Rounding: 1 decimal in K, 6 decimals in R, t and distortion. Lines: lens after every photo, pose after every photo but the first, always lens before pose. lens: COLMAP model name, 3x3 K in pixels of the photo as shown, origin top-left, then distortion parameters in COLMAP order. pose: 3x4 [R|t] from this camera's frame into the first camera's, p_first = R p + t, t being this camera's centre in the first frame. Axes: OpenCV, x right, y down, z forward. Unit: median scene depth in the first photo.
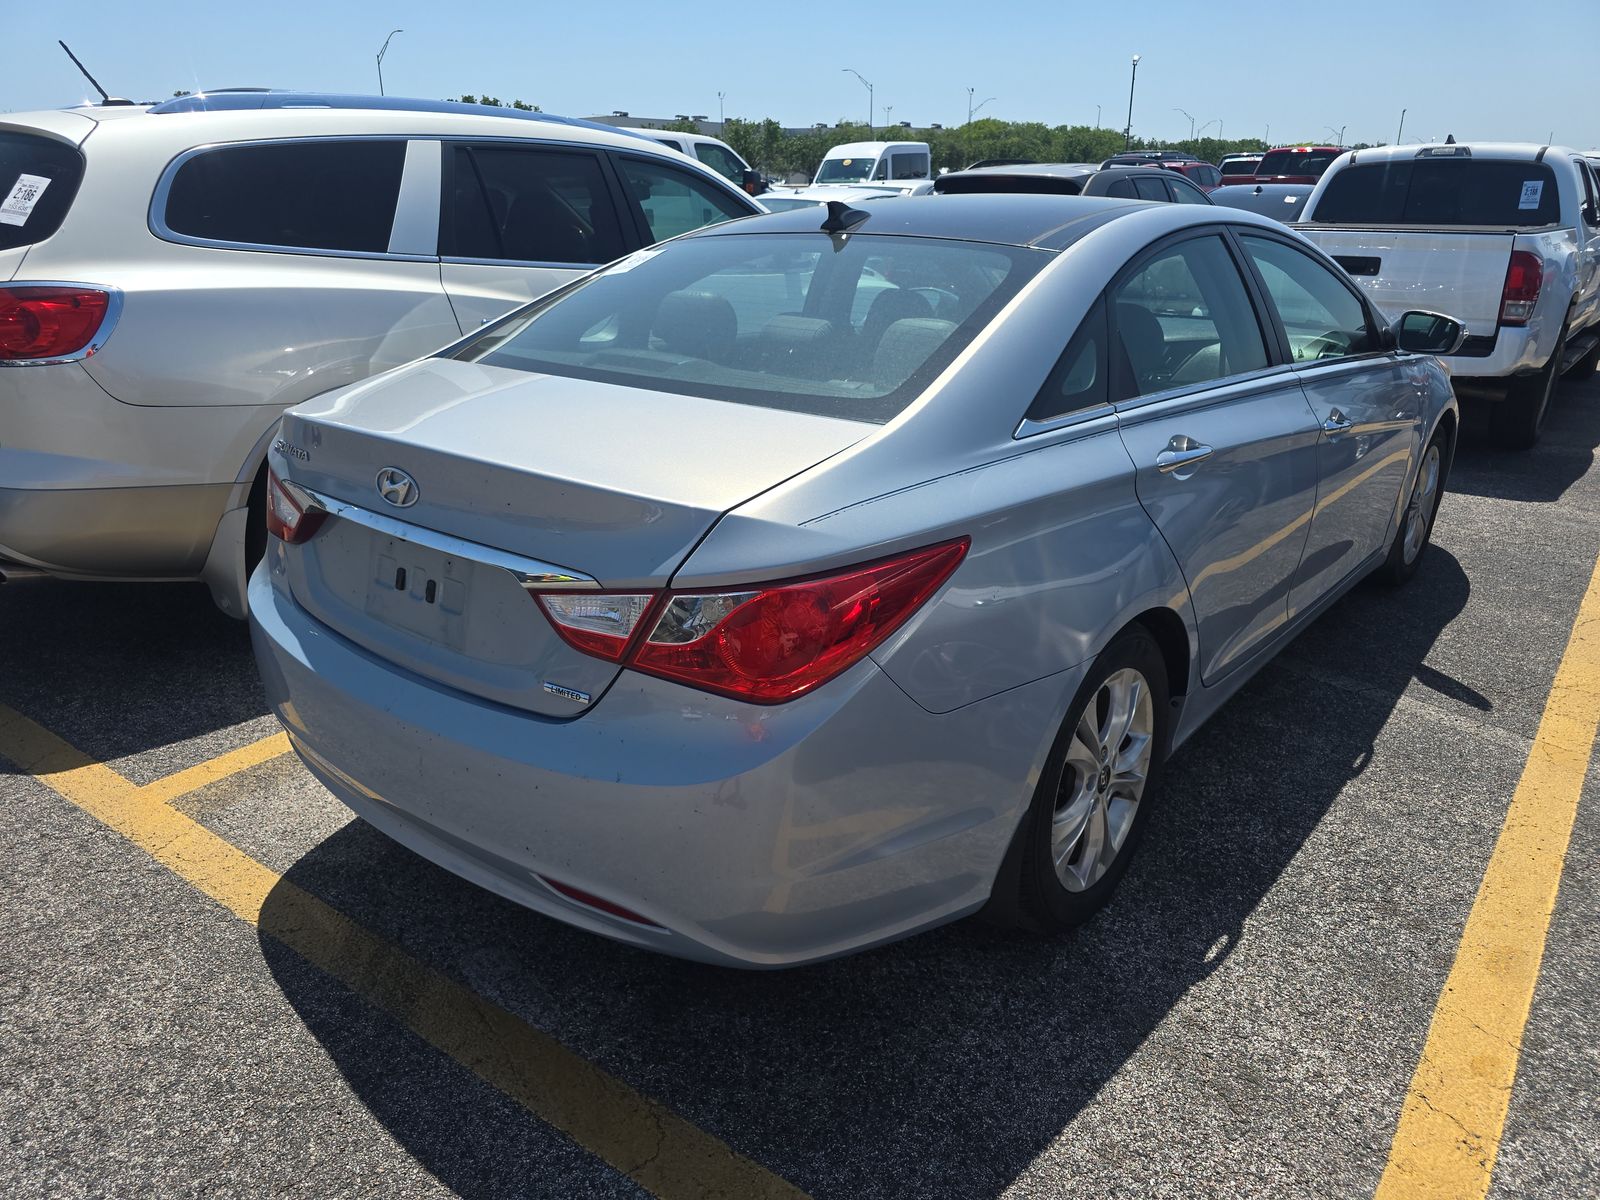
lens RADIAL K [[1096.3, 0, 791.1], [0, 1096.3, 590.1], [0, 0, 1]] dist [0.024707, -0.015161]
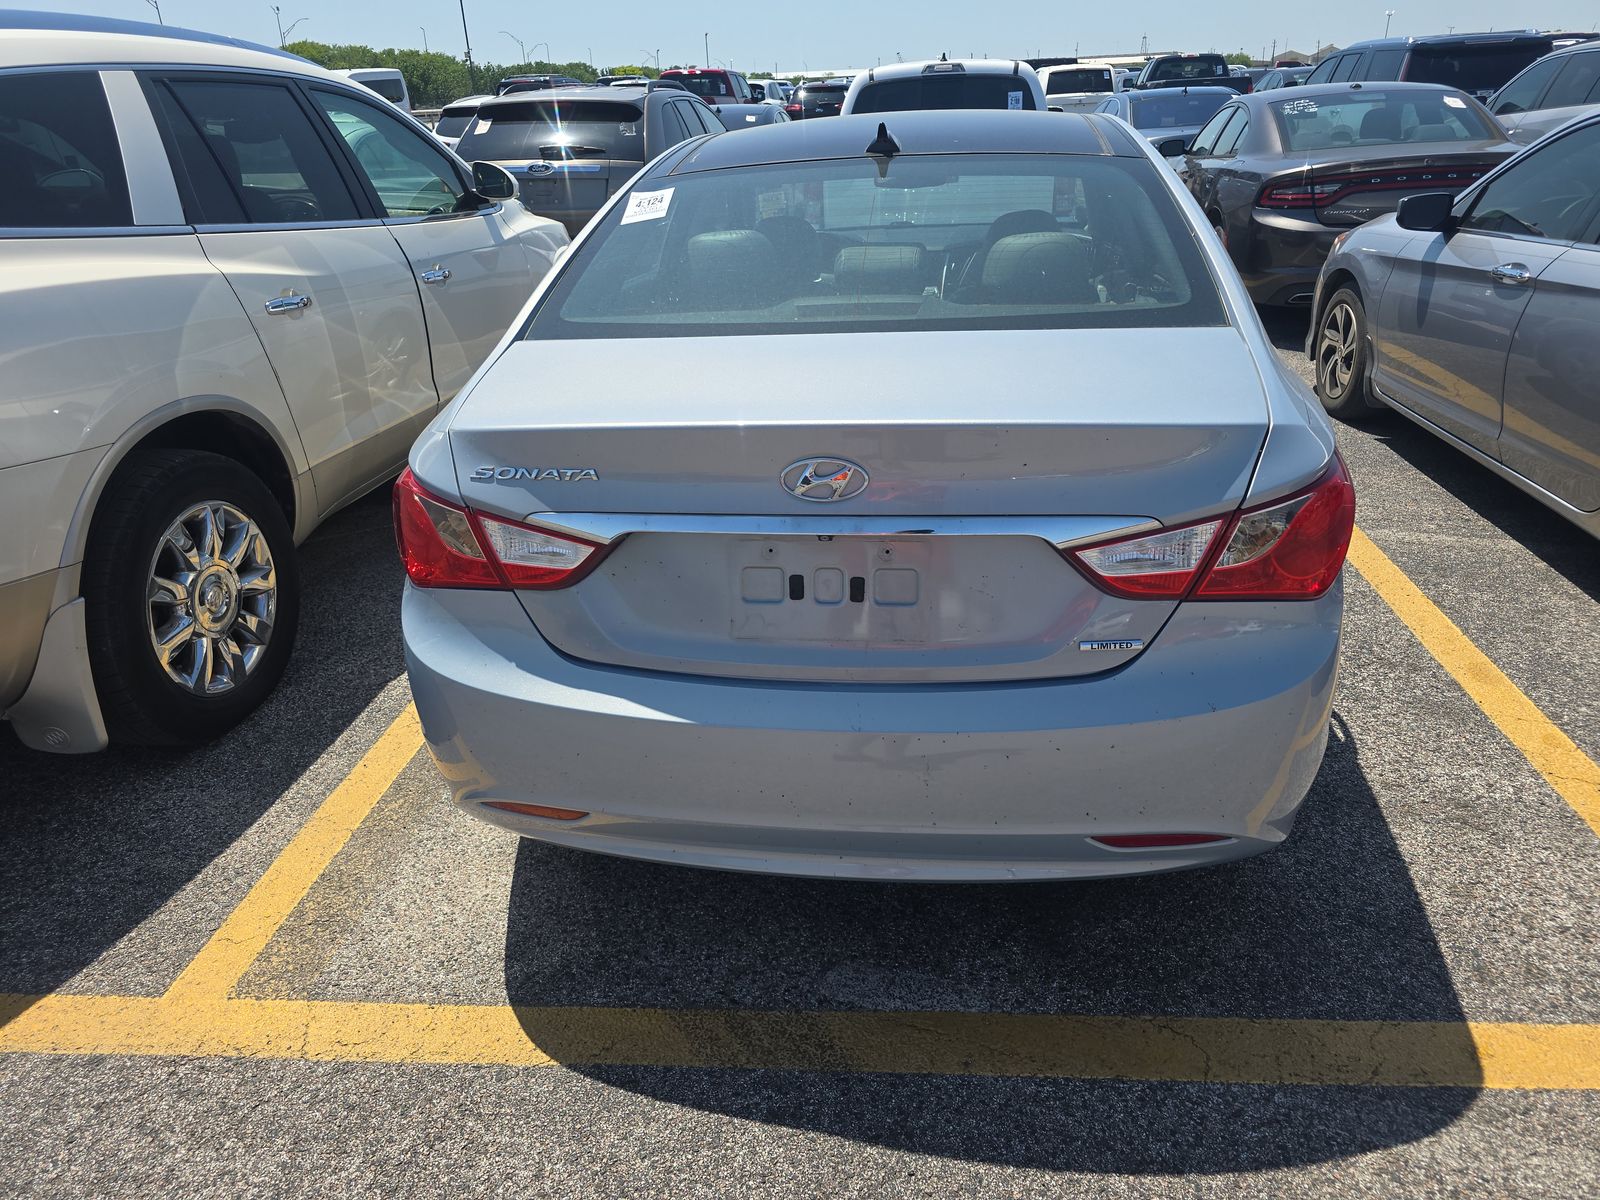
lens RADIAL K [[1096.3, 0, 799.3], [0, 1096.3, 605.0], [0, 0, 1]] dist [0.024707, -0.015161]
pose [[0.847980, -0.247357, 0.468769, -0.562894], [0.215009, 0.968920, 0.122333, -0.075001], [-0.484460, -0.002947, 0.874808, 0.184030]]
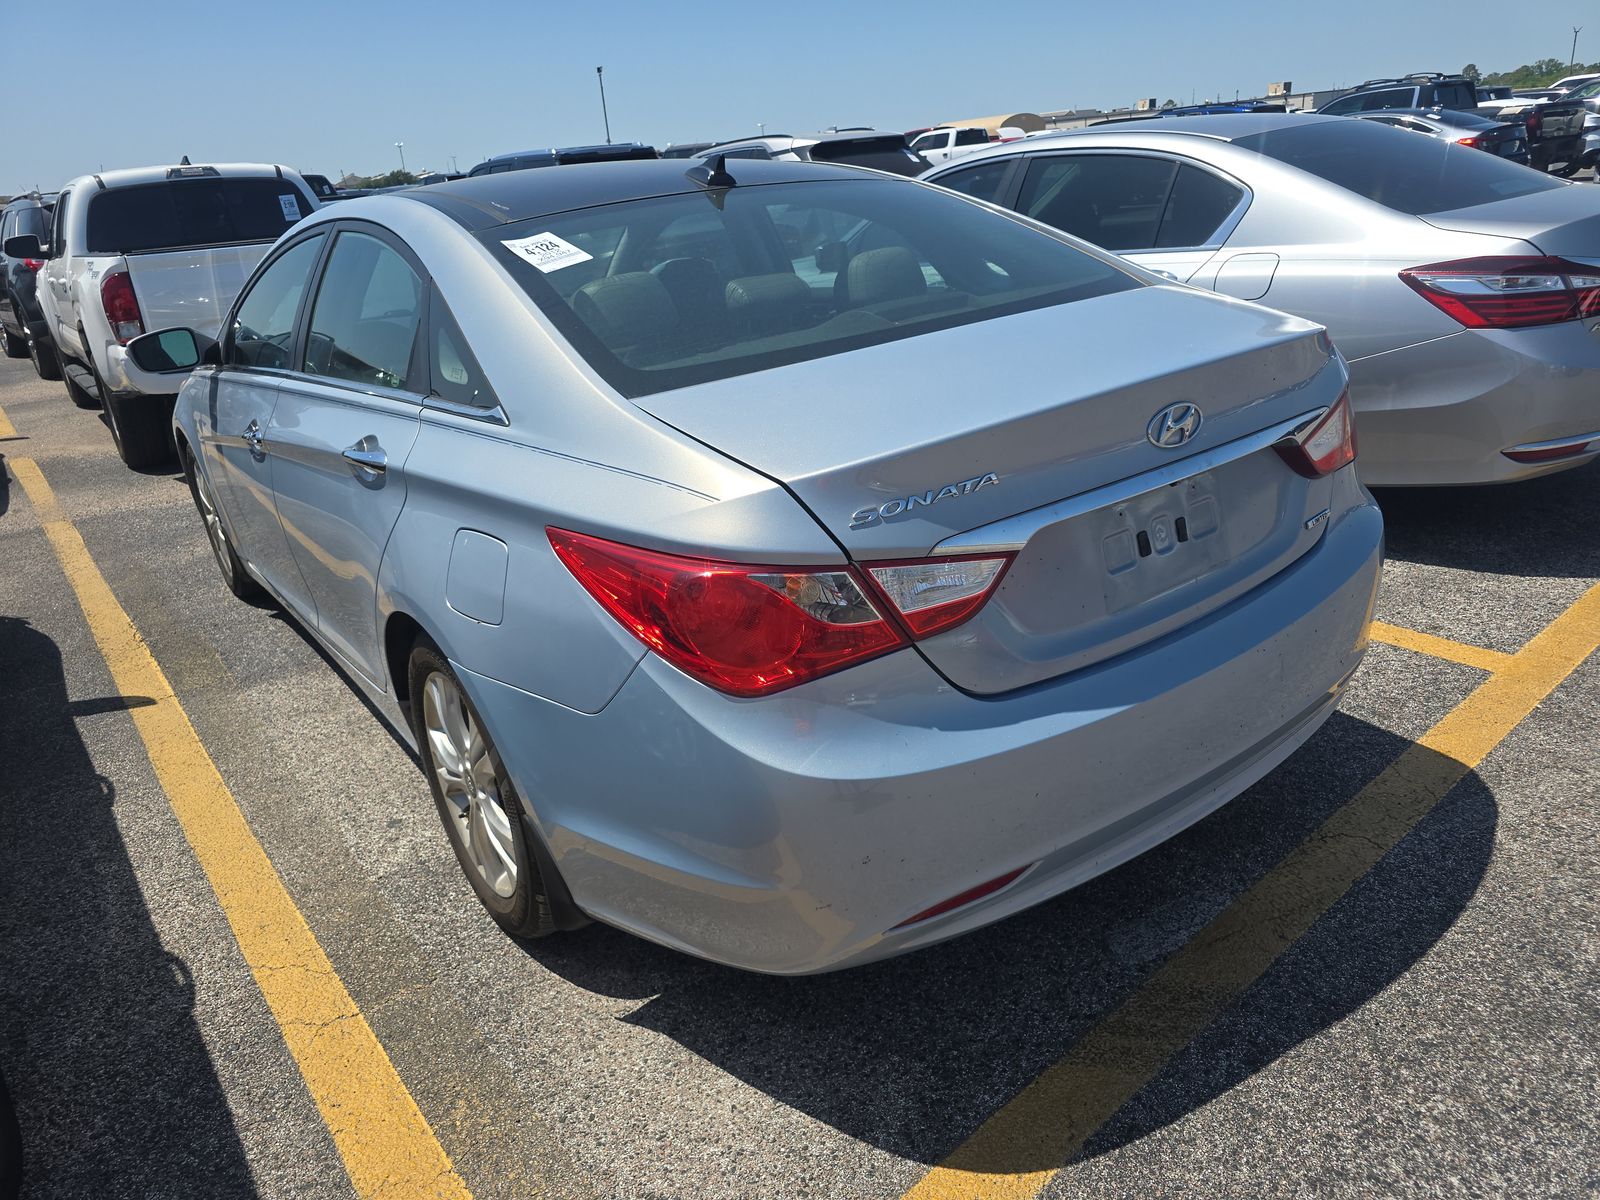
lens RADIAL K [[1096.3, 0, 805.7], [0, 1096.3, 599.4], [0, 0, 1]] dist [0.024707, -0.015161]
pose [[0.230490, -0.372418, 0.898988, -0.902867], [0.407285, 0.875967, 0.258458, -0.227402], [-0.883739, 0.306572, 0.353581, 0.699576]]
